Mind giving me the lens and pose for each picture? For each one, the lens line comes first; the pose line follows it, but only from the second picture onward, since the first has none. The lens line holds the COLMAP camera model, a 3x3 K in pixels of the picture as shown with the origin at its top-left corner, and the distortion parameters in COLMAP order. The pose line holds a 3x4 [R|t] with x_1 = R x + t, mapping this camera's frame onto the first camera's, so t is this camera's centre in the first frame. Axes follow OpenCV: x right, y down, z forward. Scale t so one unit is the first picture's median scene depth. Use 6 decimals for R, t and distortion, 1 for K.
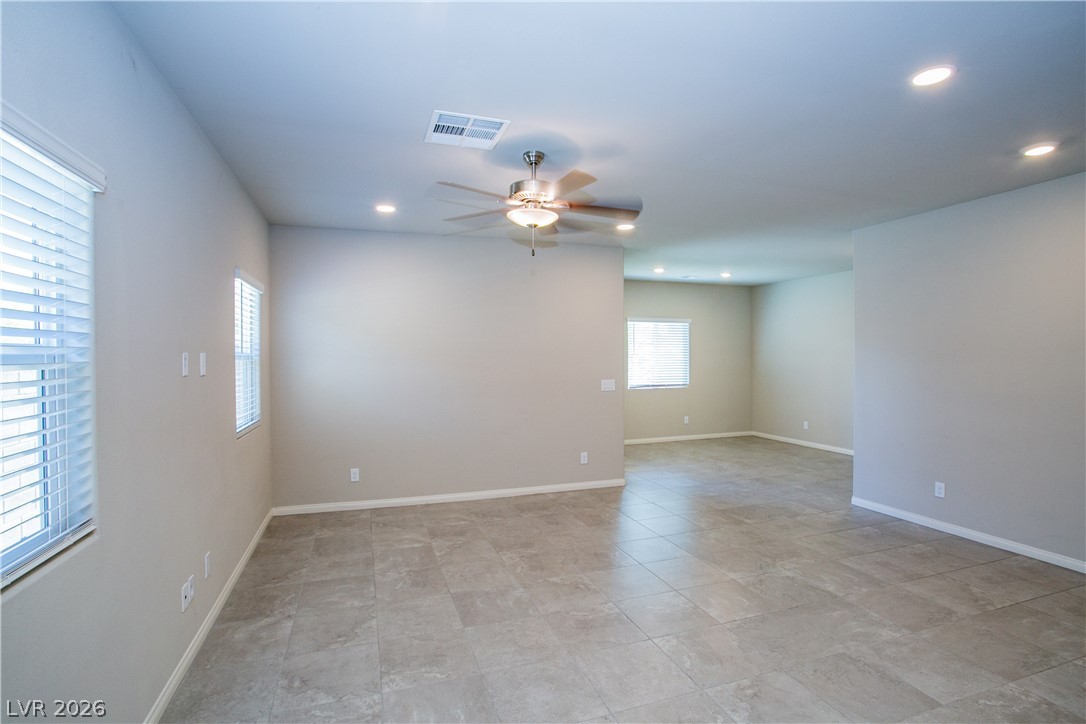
lens RADIAL K [[528.3, 0, 542.2], [0, 528.3, 360.1], [0, 0, 1]] dist [-0.068246, 0.025276]
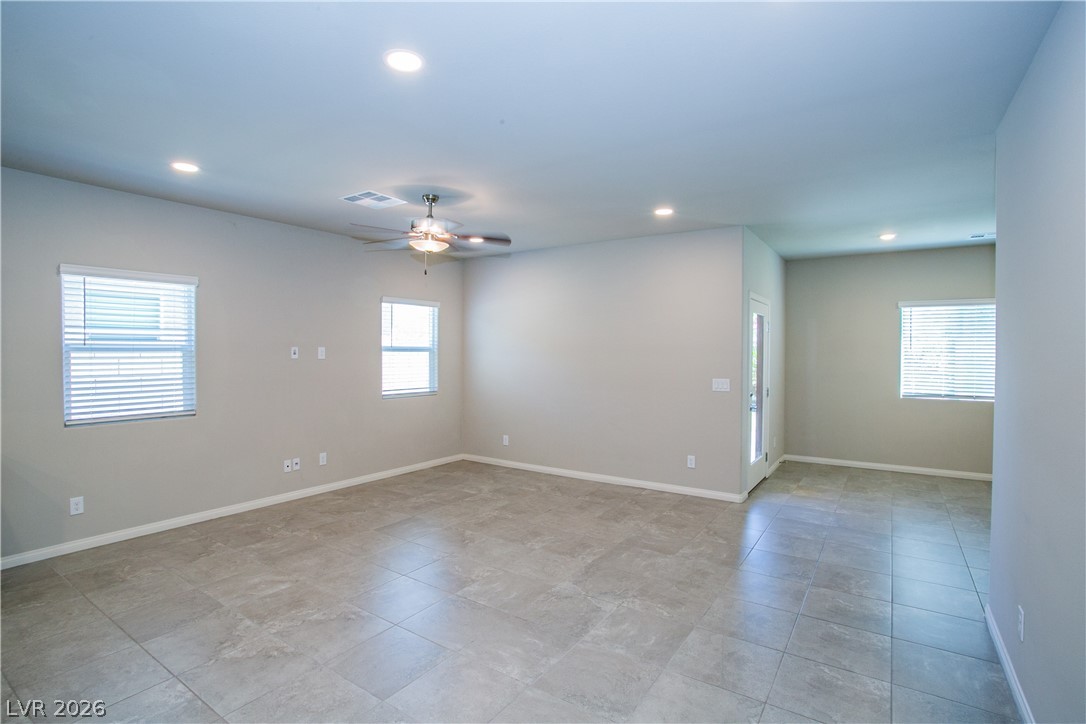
lens RADIAL K [[528.3, 0, 540.5], [0, 528.3, 358.1], [0, 0, 1]] dist [-0.068246, 0.025276]
pose [[0.597427, 0.018841, -0.801702, 0.972572], [-0.013916, 0.999817, 0.013127, -0.007254], [0.801803, 0.003314, 0.597580, 0.350188]]
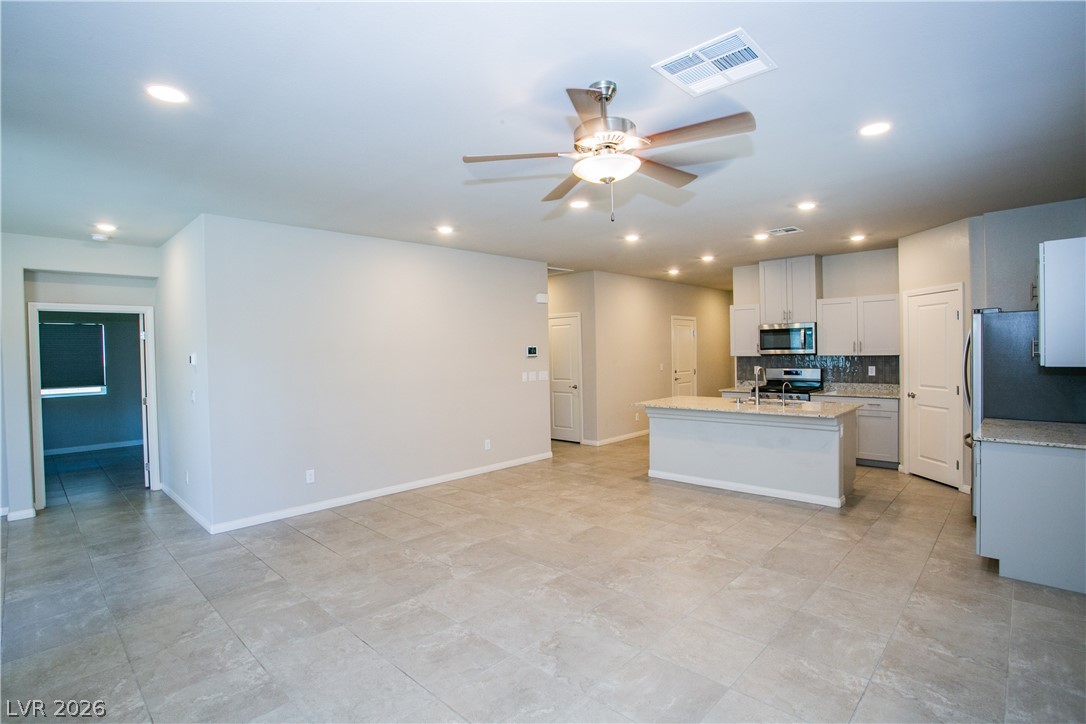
lens RADIAL K [[528.3, 0, 539.2], [0, 528.3, 357.9], [0, 0, 1]] dist [-0.068246, 0.025276]
pose [[-0.454282, 0.002141, 0.890856, -0.522625], [0.031631, 0.999405, 0.013728, -0.009540], [-0.890296, 0.034415, -0.454079, 1.158183]]
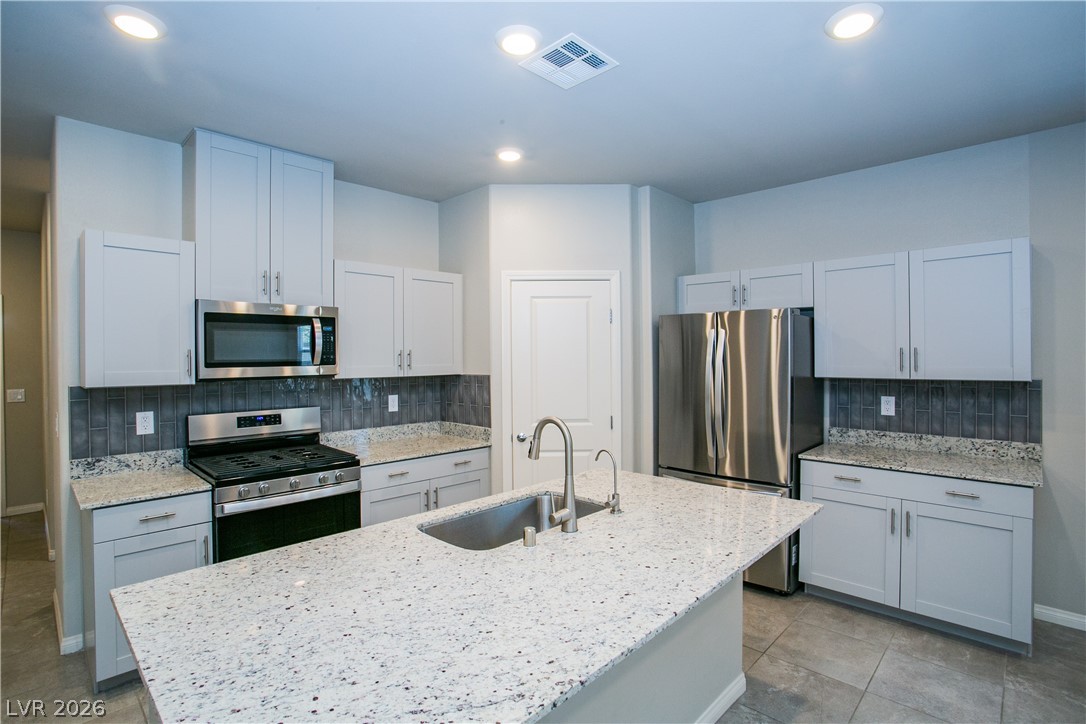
lens RADIAL K [[528.3, 0, 543.0], [0, 528.3, 360.3], [0, 0, 1]] dist [-0.068246, 0.025276]
pose [[-0.893040, 0.015394, -0.449714, 0.684882], [0.006775, 0.999761, 0.020769, -0.007149], [0.449926, 0.015501, -0.892931, 0.408054]]
